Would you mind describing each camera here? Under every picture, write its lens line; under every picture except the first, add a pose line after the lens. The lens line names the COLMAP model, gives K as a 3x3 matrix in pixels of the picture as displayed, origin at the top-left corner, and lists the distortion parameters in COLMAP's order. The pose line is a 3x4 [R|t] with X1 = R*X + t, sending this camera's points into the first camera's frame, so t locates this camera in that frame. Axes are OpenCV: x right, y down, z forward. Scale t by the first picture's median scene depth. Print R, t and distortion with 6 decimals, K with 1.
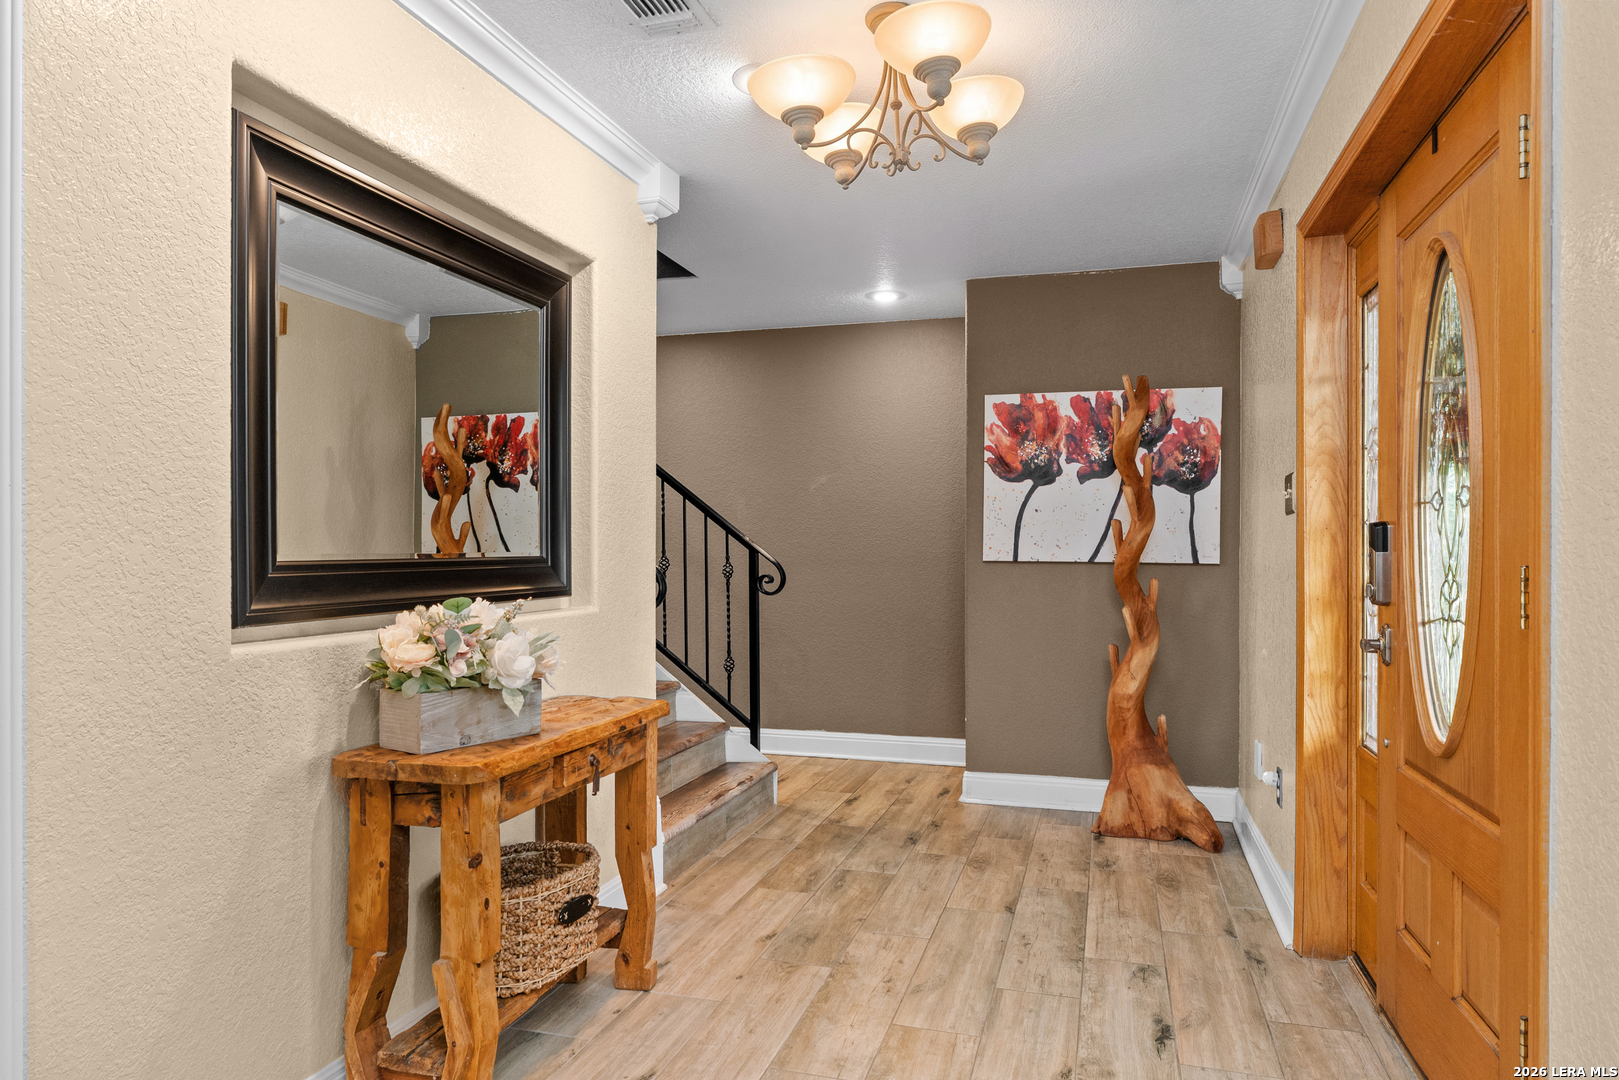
lens RADIAL K [[1007.1, 0, 809.3], [0, 1007.1, 547.2], [0, 0, 1]] dist [-0.000539, -0.004850]
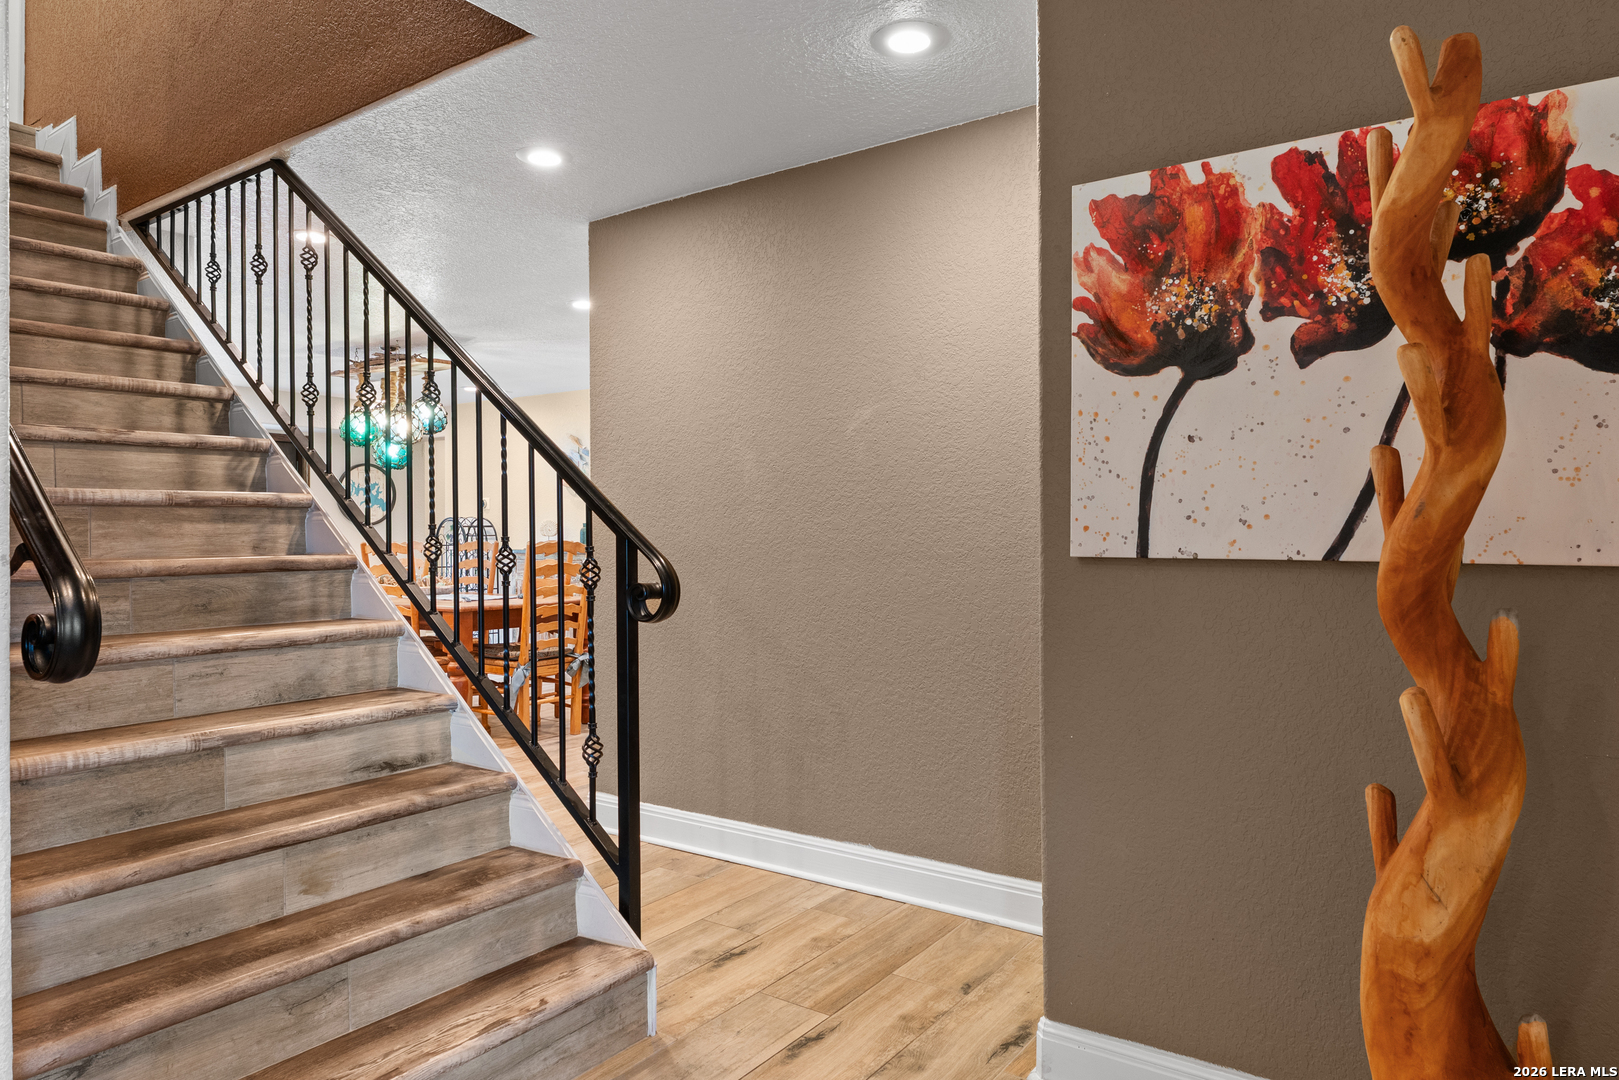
lens RADIAL K [[1007.1, 0, 810.3], [0, 1007.1, 527.6], [0, 0, 1]] dist [-0.000539, -0.004850]
pose [[0.948679, -0.006622, -0.316171, 0.208606], [0.004770, 0.999967, -0.006629, 0.002980], [0.316205, 0.004780, 0.948679, 0.551638]]
